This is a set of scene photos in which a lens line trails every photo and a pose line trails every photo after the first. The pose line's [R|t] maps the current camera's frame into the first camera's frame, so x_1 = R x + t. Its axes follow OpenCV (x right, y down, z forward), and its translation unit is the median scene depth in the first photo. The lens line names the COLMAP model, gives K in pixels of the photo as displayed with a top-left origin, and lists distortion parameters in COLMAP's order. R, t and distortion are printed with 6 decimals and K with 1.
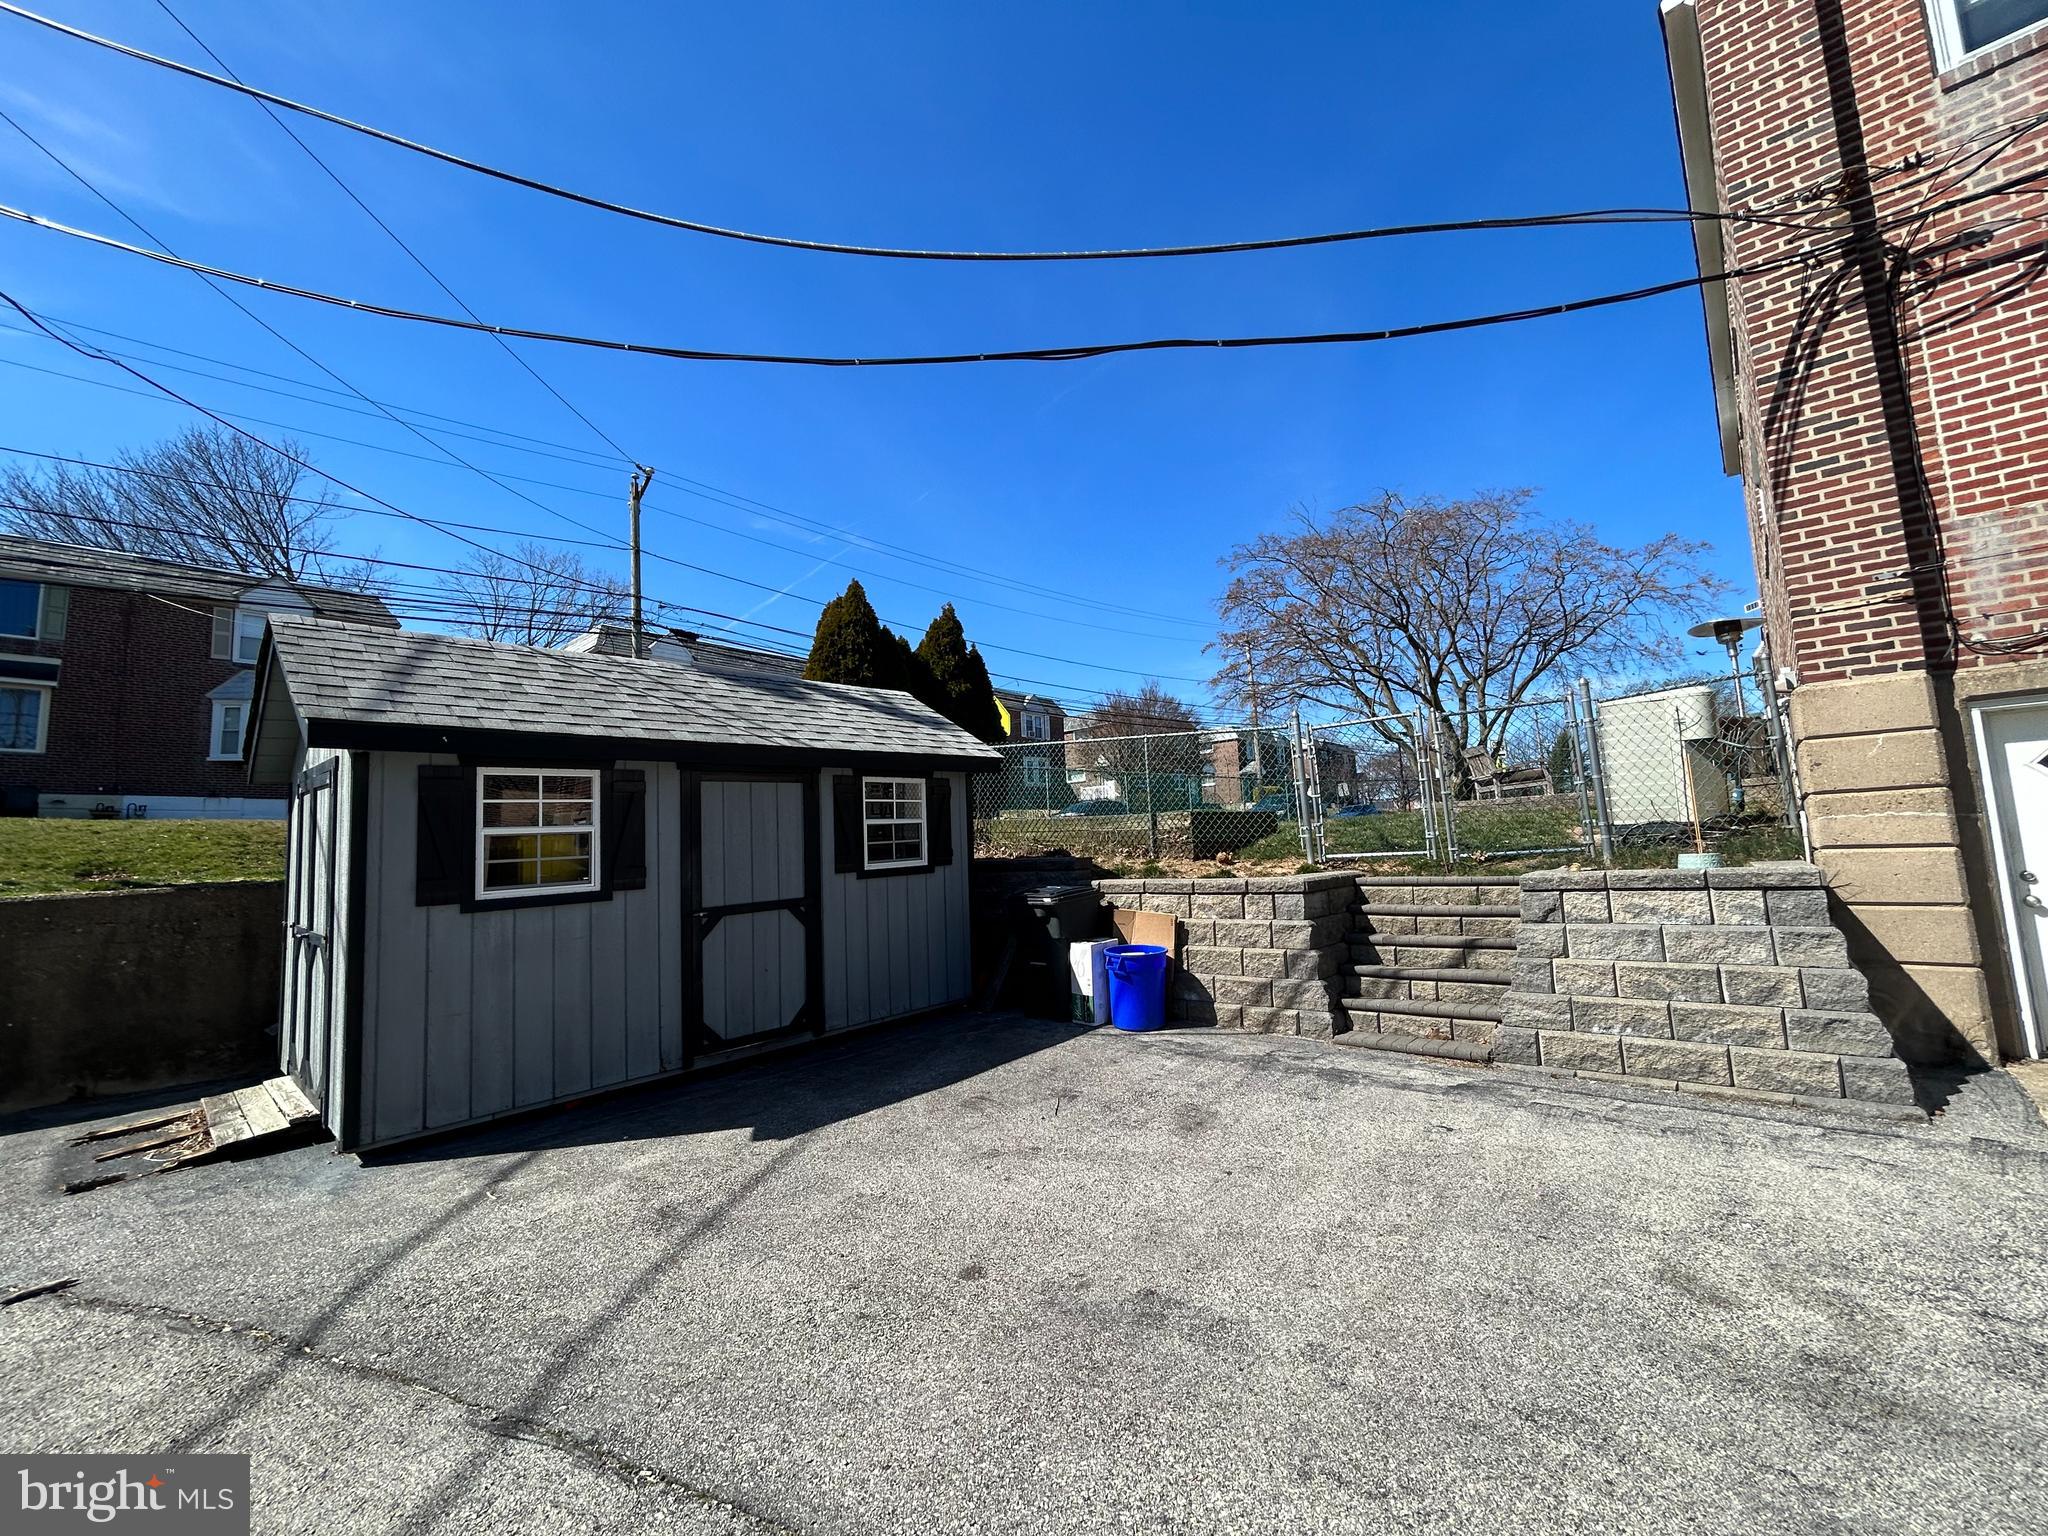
lens RADIAL K [[821.7, 0, 1023.4], [0, 821.7, 763.9], [0, 0, 1]] dist [-0.000269, 0.001080]
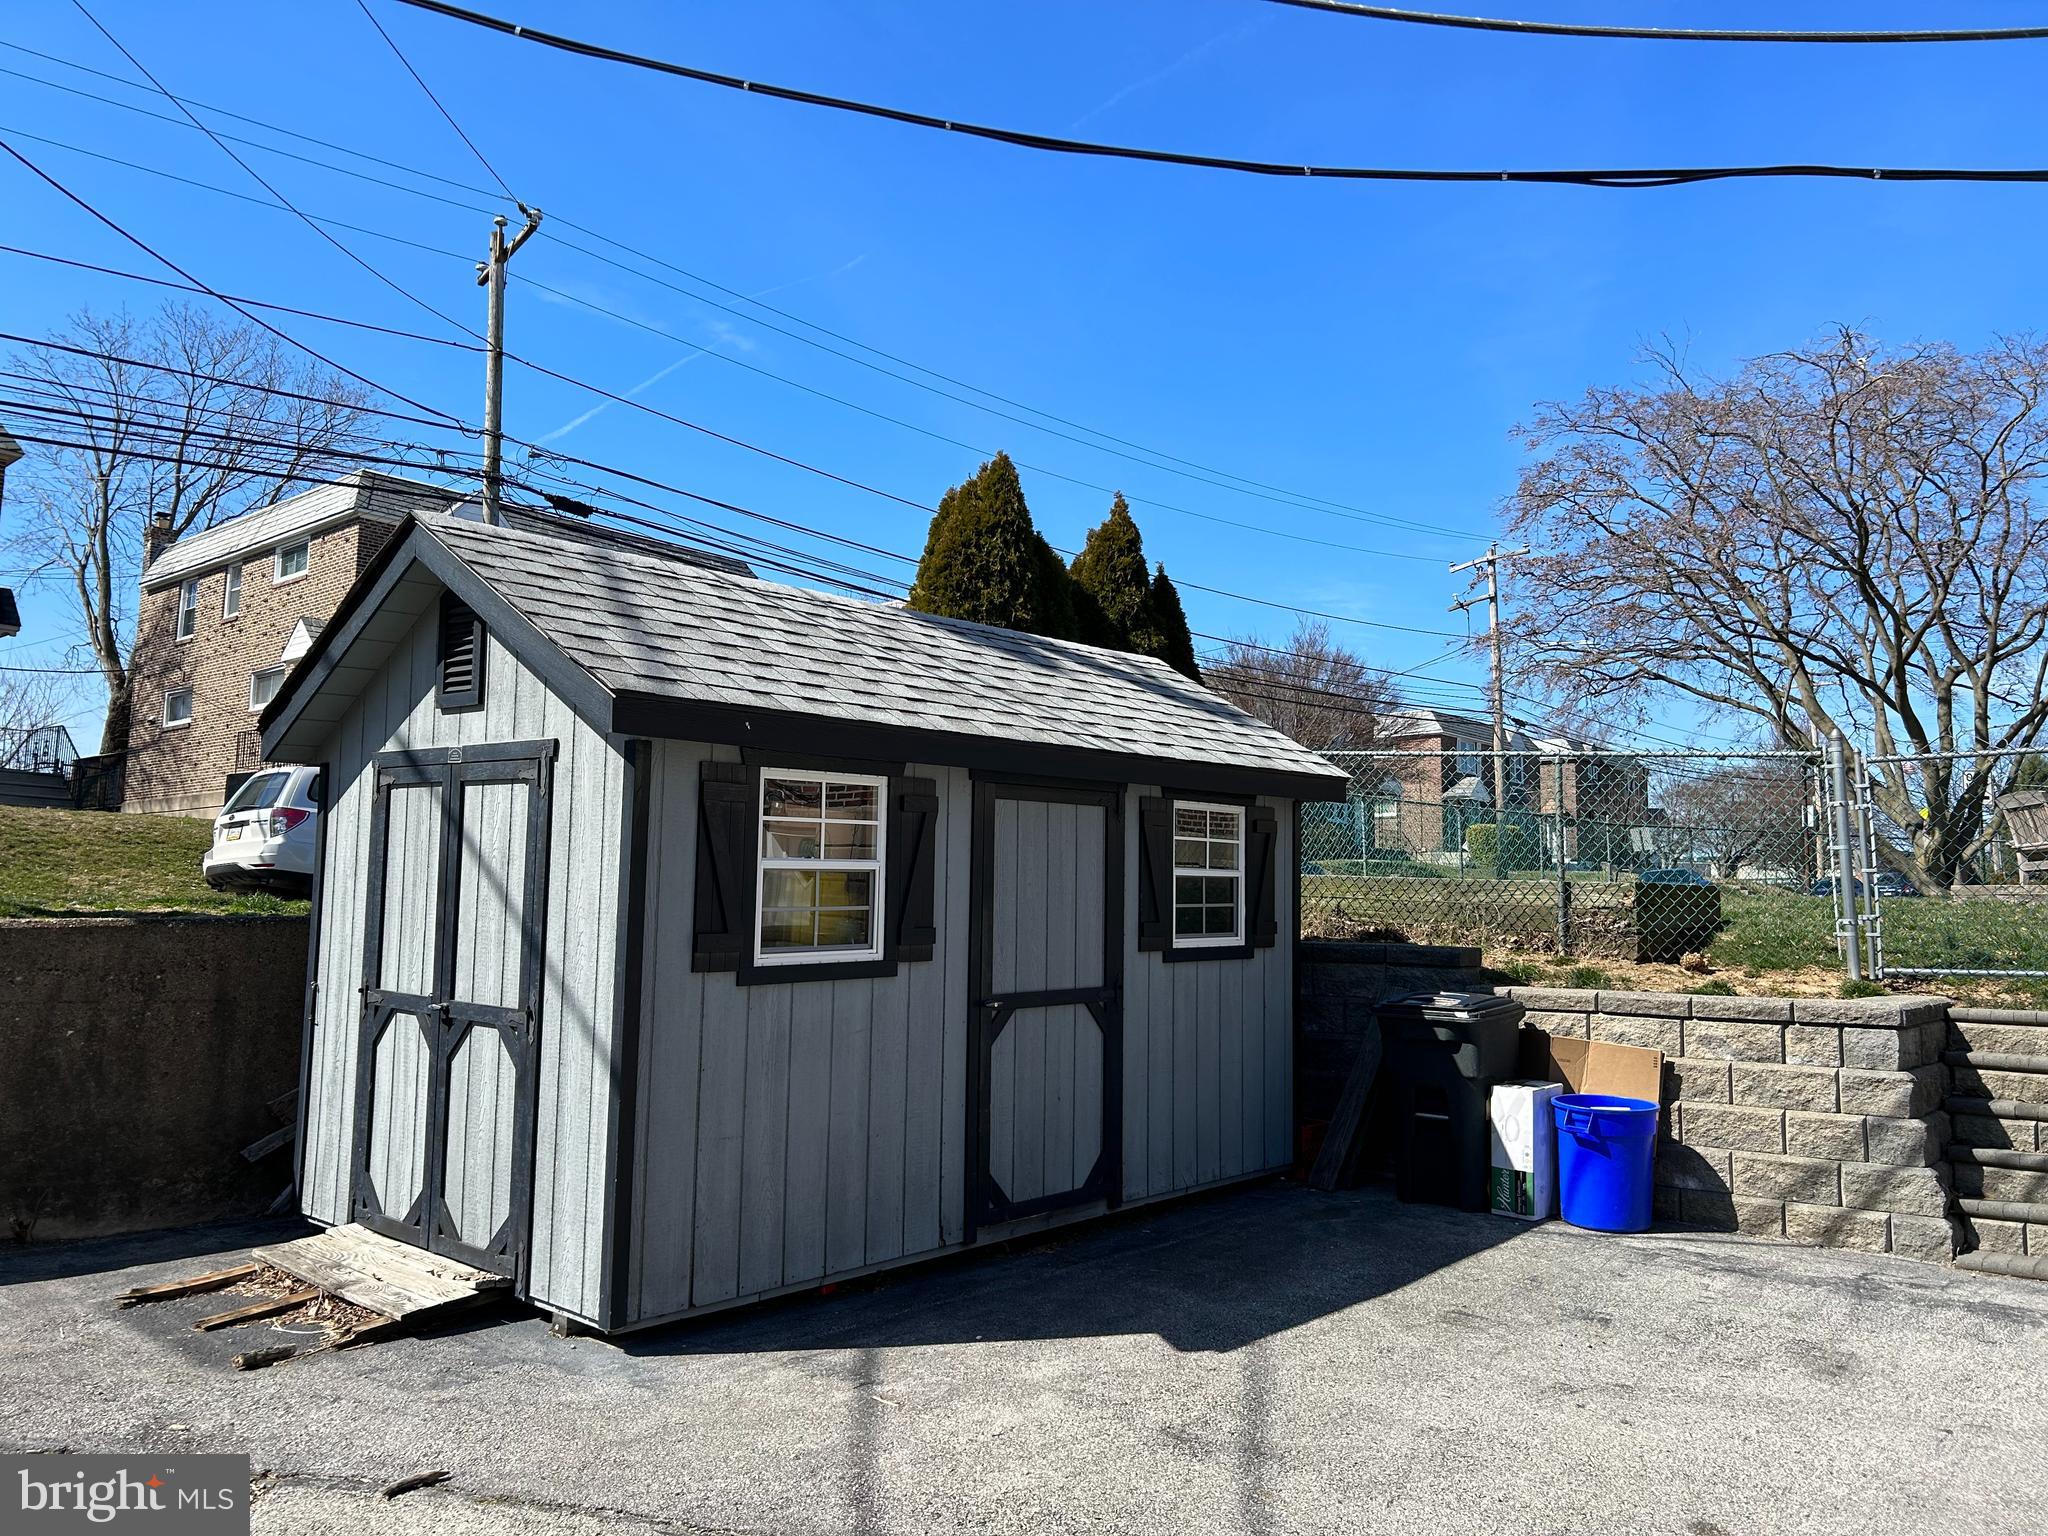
lens RADIAL K [[1516.1, 0, 1014.9], [0, 1516.1, 747.2], [0, 0, 1]] dist [0.055704, -0.056266]
pose [[0.998375, 0.056812, 0.004534, -0.362986], [-0.056789, 0.998374, -0.005029, -0.013569], [-0.004812, 0.004764, 0.999977, -0.179596]]
